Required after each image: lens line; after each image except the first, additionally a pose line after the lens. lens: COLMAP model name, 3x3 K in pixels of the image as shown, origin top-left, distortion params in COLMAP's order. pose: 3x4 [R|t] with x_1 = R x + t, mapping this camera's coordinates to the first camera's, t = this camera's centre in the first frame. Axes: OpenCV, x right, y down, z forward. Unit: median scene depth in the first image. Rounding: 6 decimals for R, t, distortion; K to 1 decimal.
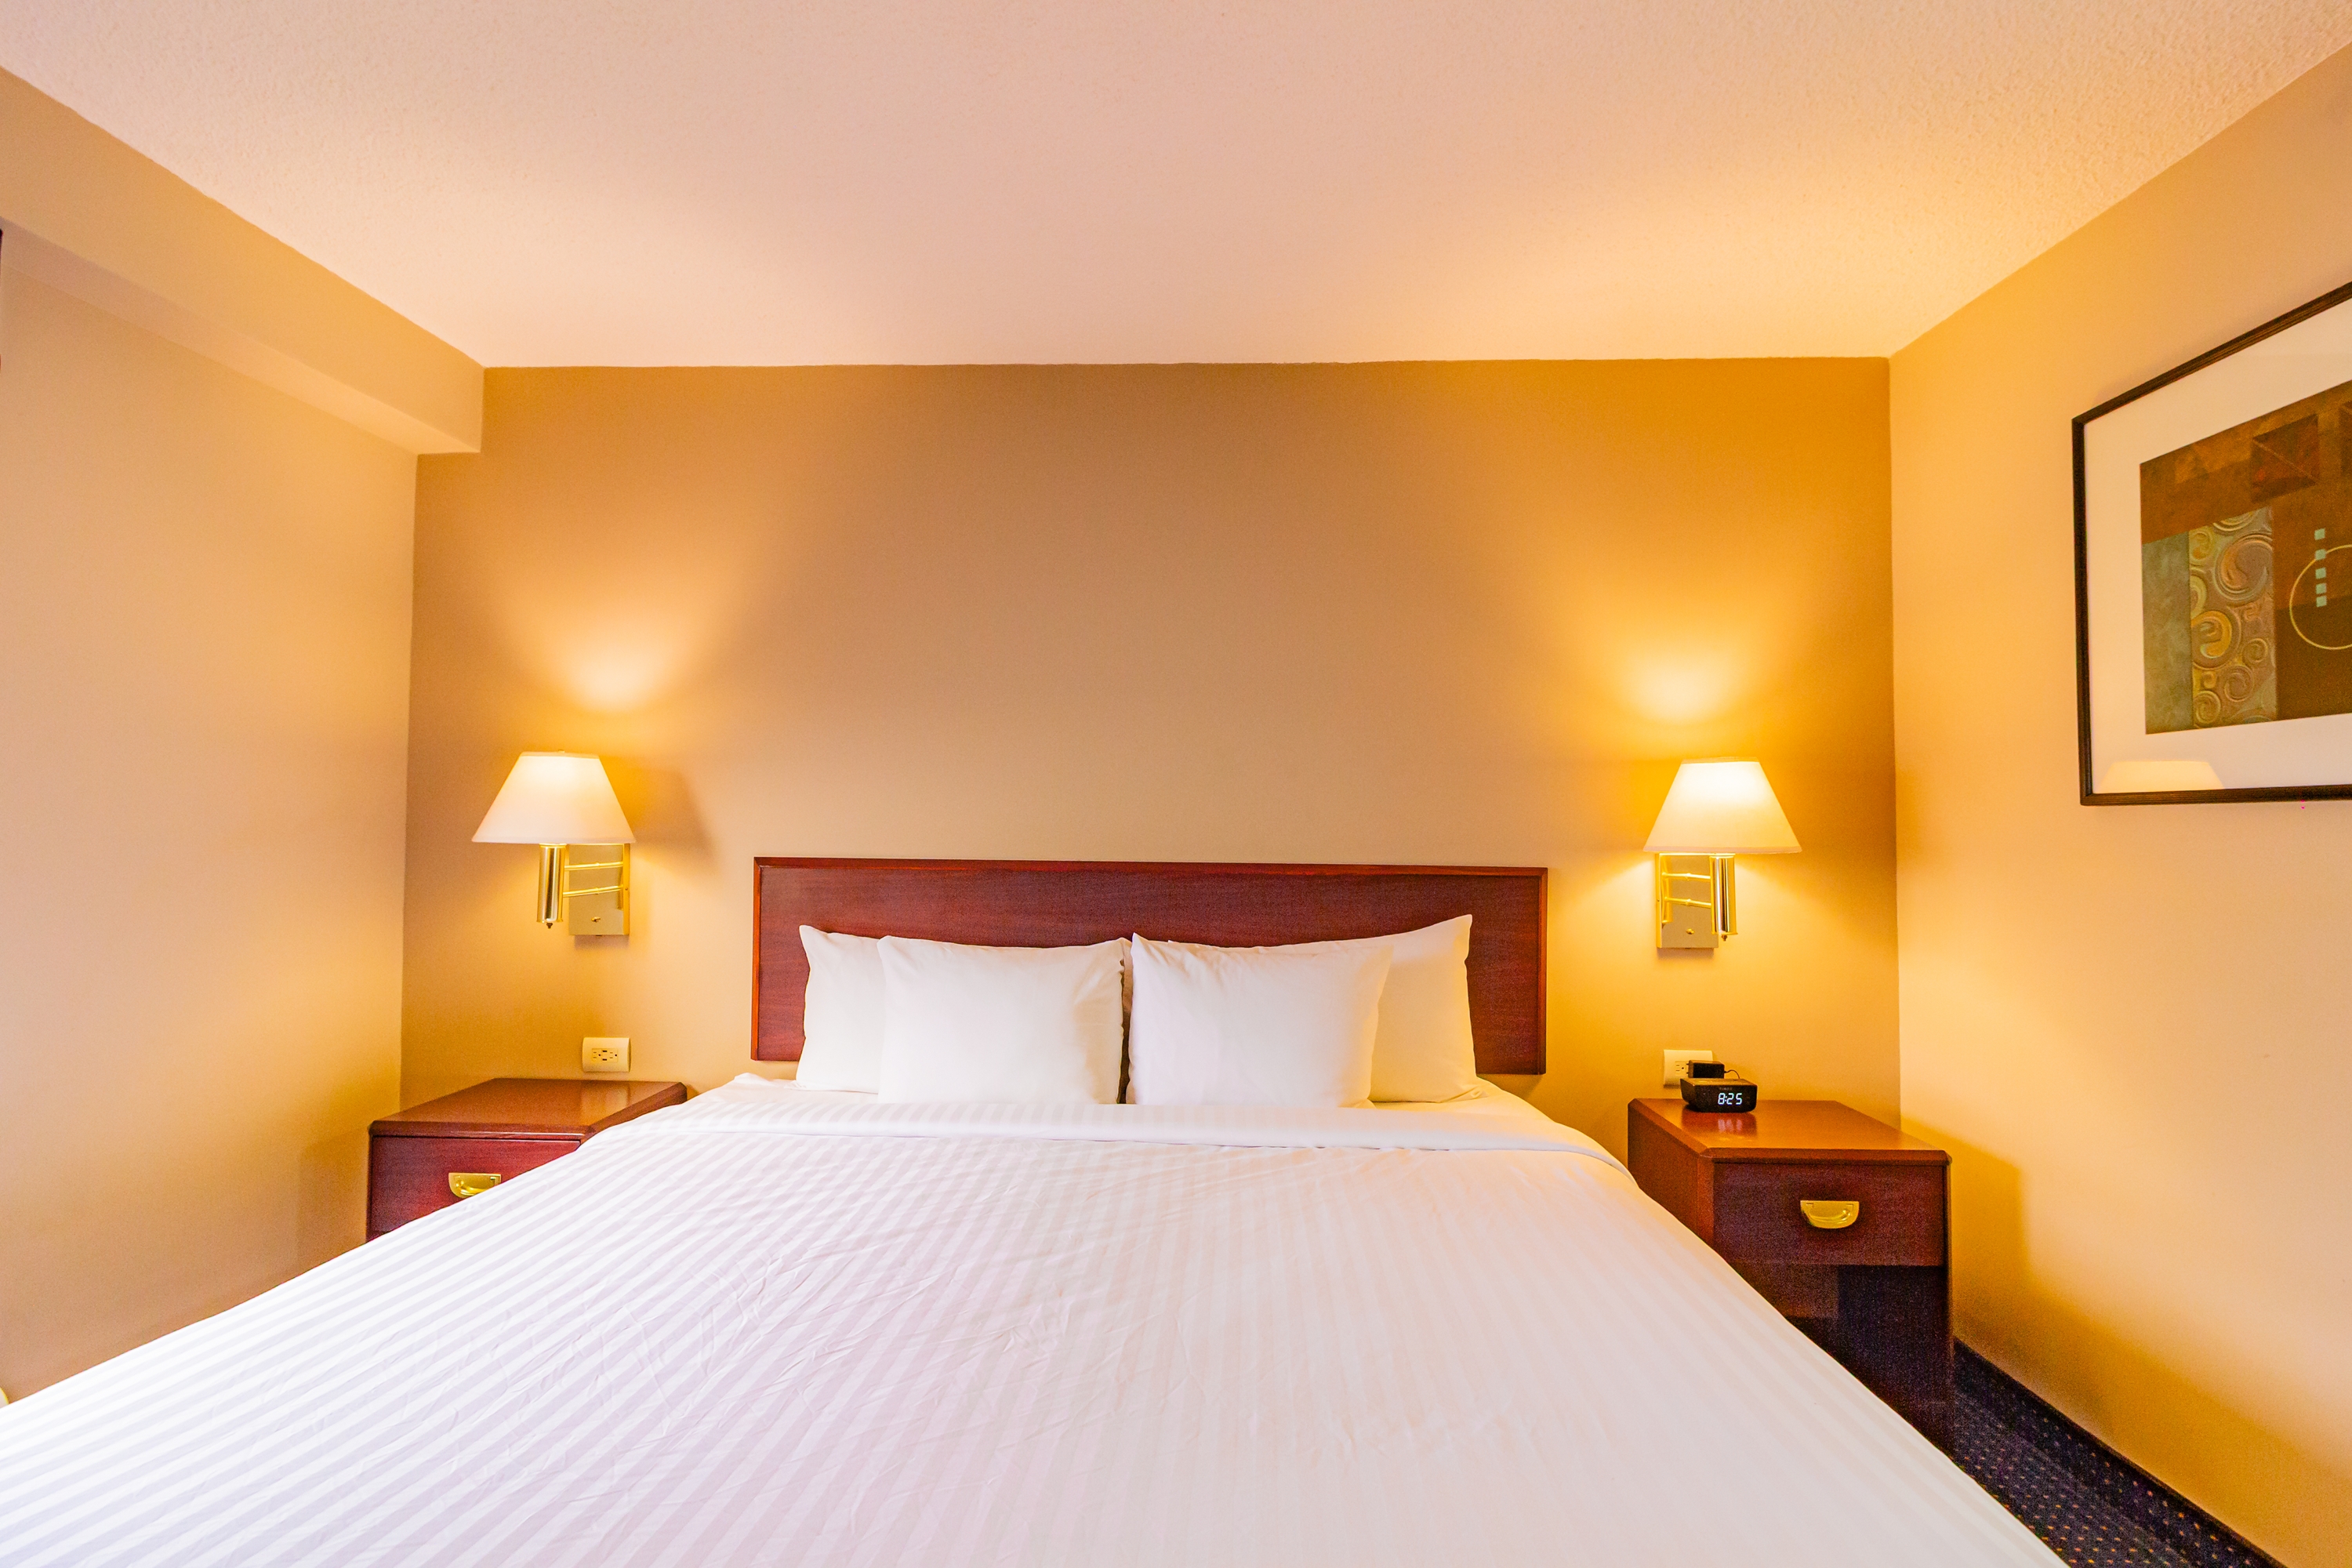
lens RADIAL K [[1093.0, 0, 1176.0], [0, 1093.0, 784.0], [0, 0, 1]] dist [-0.001549, 0.000205]
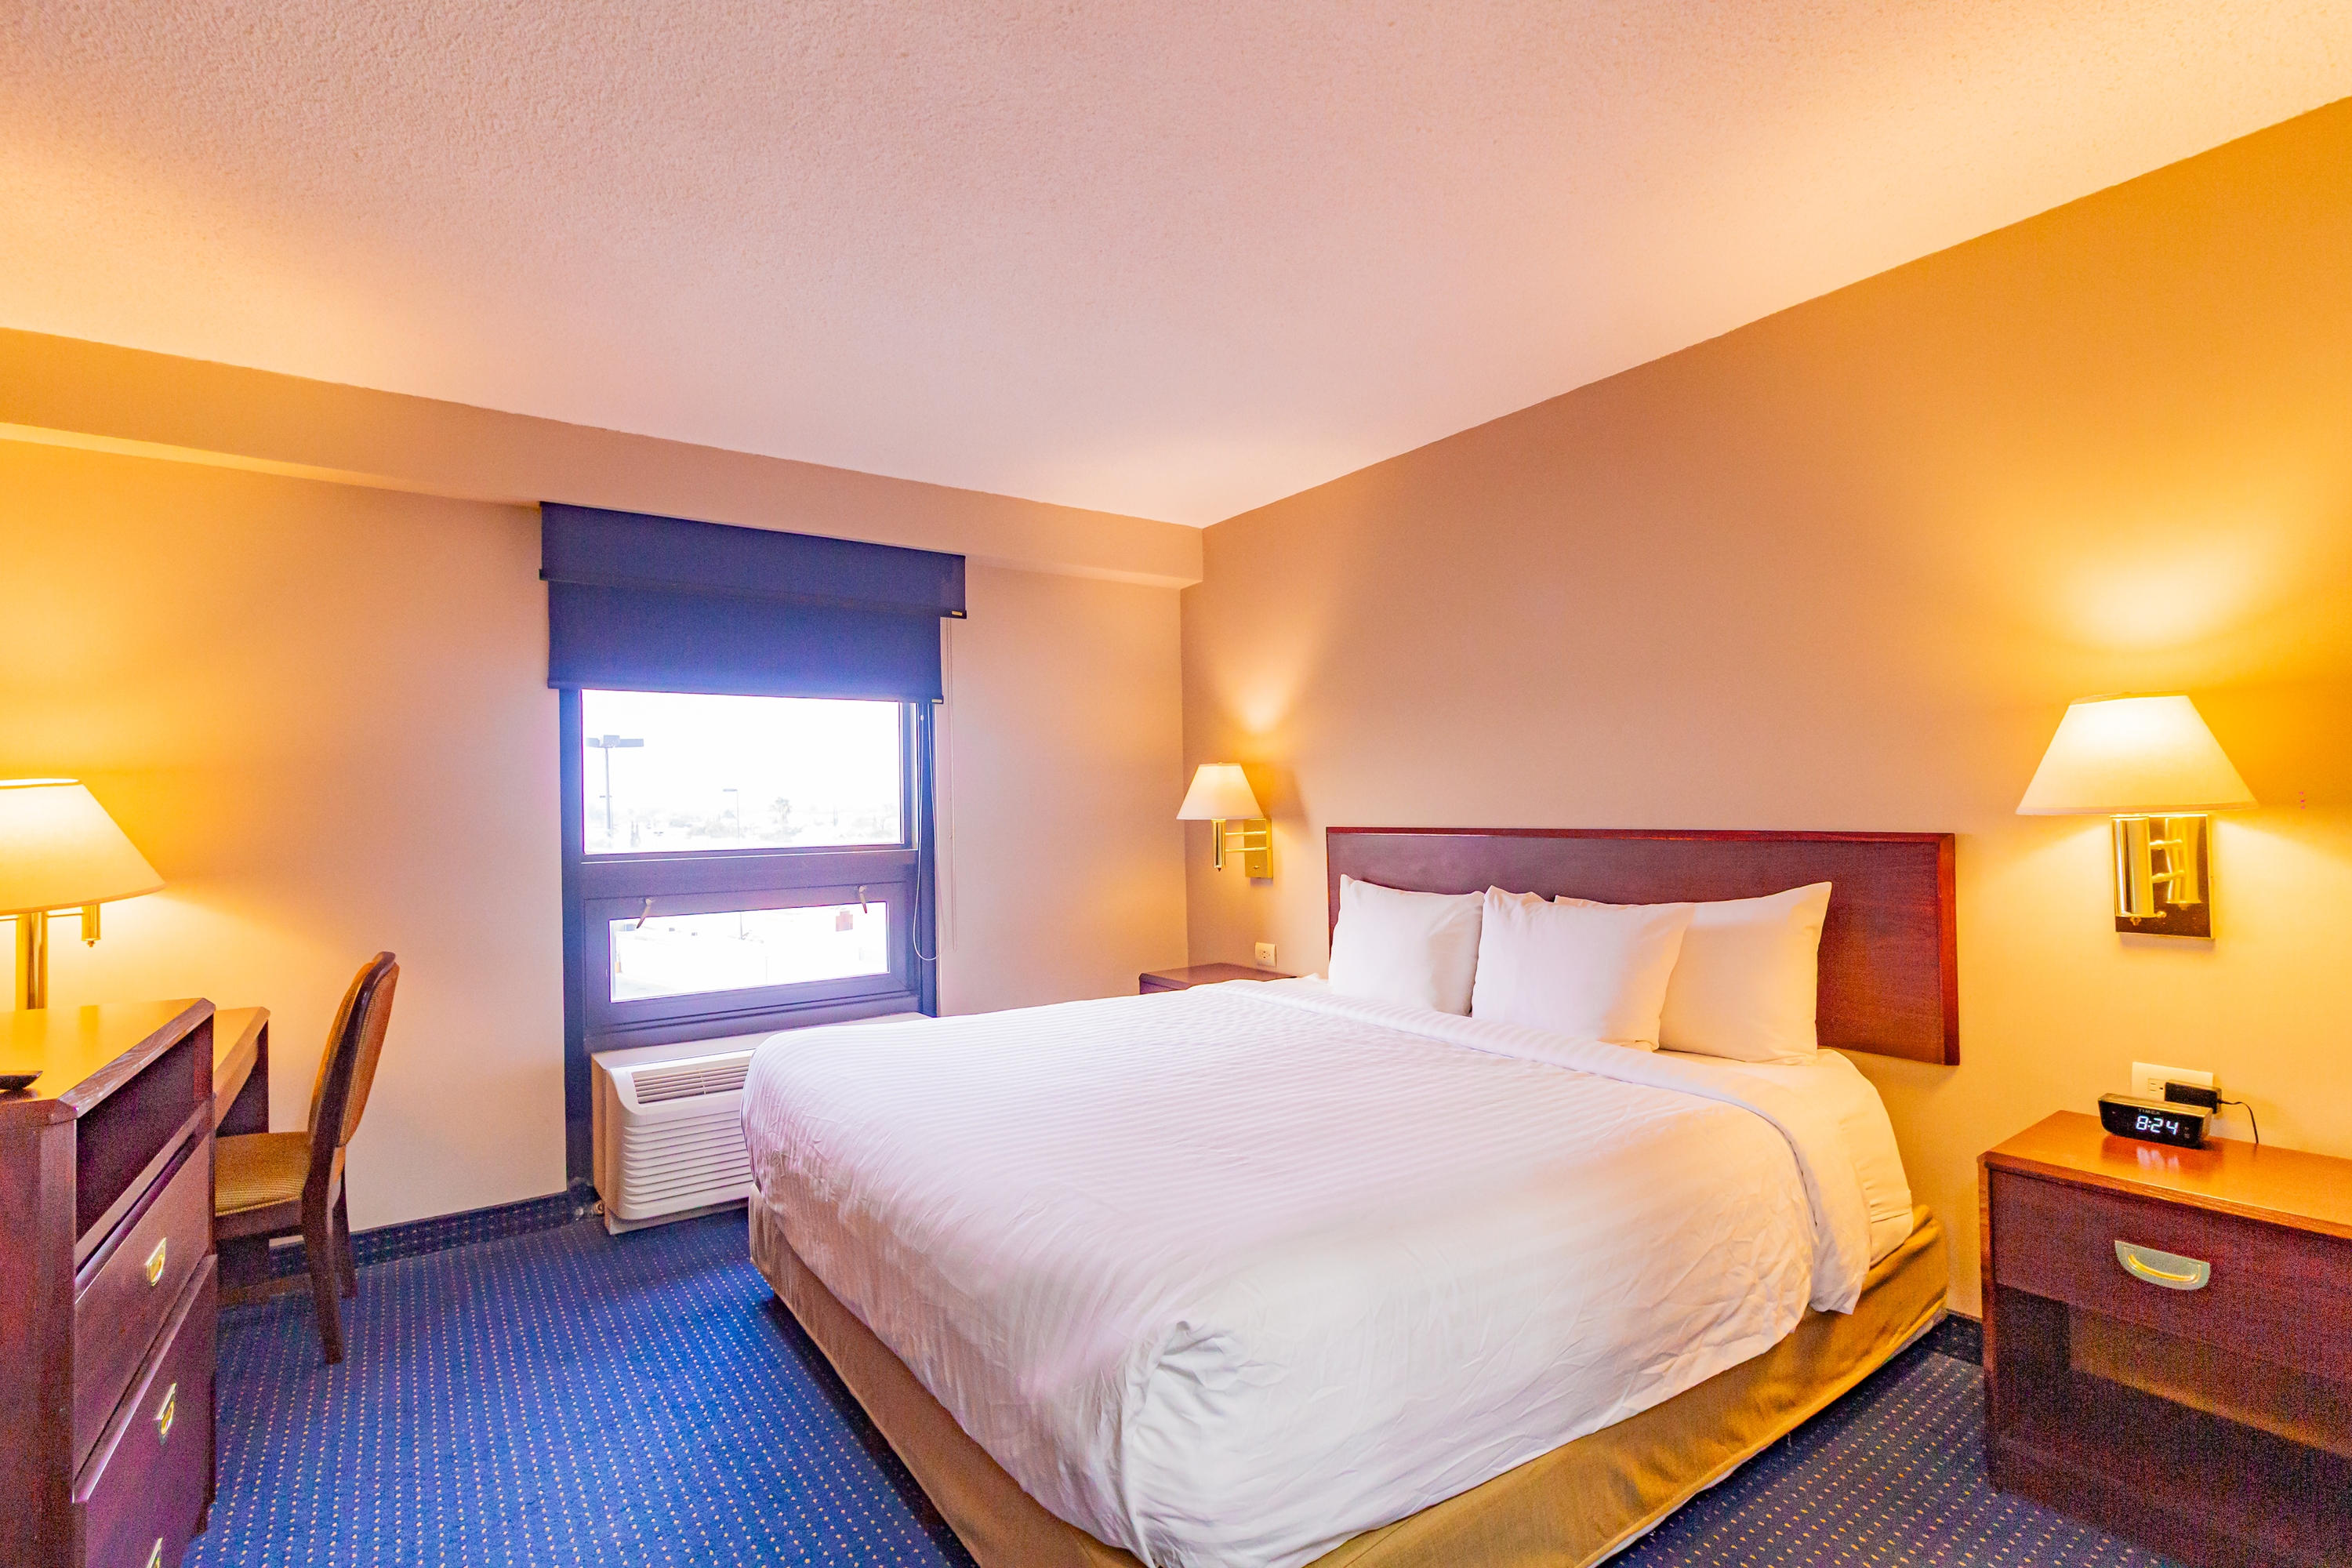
lens RADIAL K [[1093.0, 0, 1176.0], [0, 1093.0, 784.0], [0, 0, 1]] dist [-0.001549, 0.000205]
pose [[0.596132, -0.037803, -0.801996, 0.689715], [0.057652, 0.998328, -0.004204, 0.004477], [0.800814, -0.043730, 0.597315, -0.026370]]
